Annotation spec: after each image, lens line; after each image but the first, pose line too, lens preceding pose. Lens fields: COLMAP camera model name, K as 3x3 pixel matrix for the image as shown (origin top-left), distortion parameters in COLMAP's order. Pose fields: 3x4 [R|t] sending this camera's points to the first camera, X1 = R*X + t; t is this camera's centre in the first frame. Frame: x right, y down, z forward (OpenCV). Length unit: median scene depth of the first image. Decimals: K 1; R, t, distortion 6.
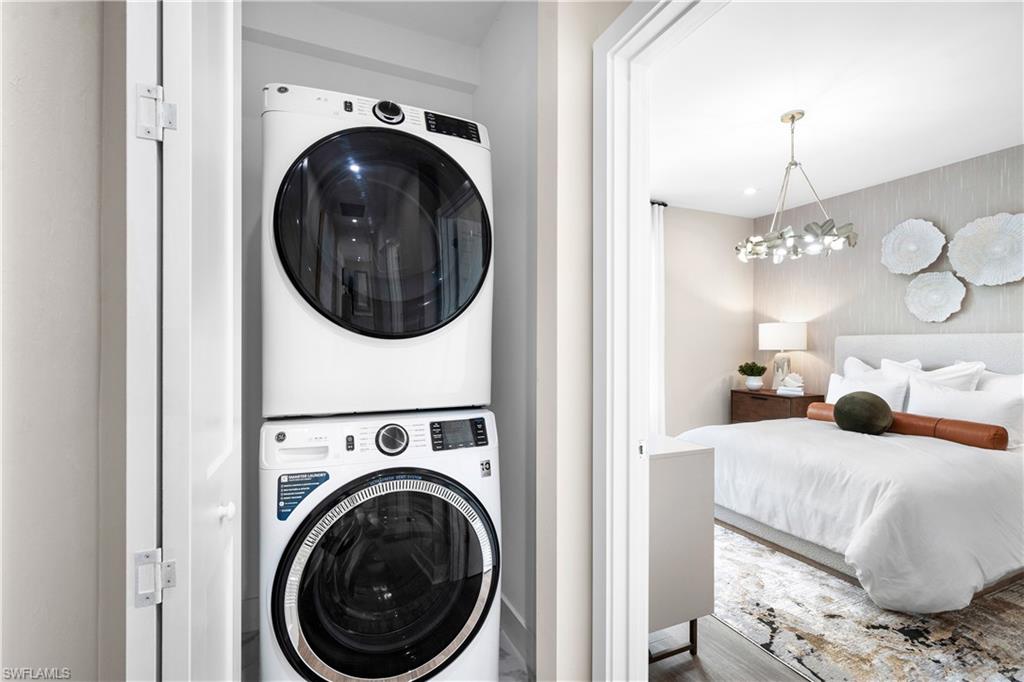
lens RADIAL K [[443.3, 0, 516.4], [0, 443.3, 344.6], [0, 0, 1]] dist [0.001589, -0.000229]
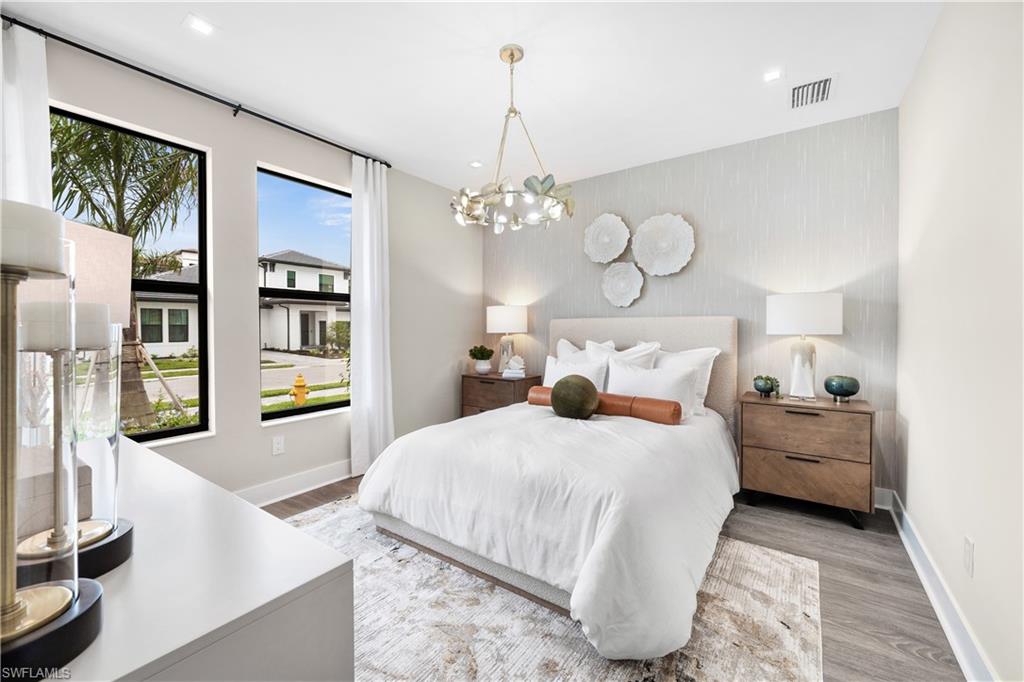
lens RADIAL K [[441.1, 0, 513.2], [0, 441.1, 333.4], [0, 0, 1]] dist [0.000534, 0.000400]
pose [[0.854081, -0.010662, 0.520030, 0.182103], [0.004526, 0.999904, 0.013068, 0.000786], [-0.520120, -0.008807, 0.854048, 0.276801]]
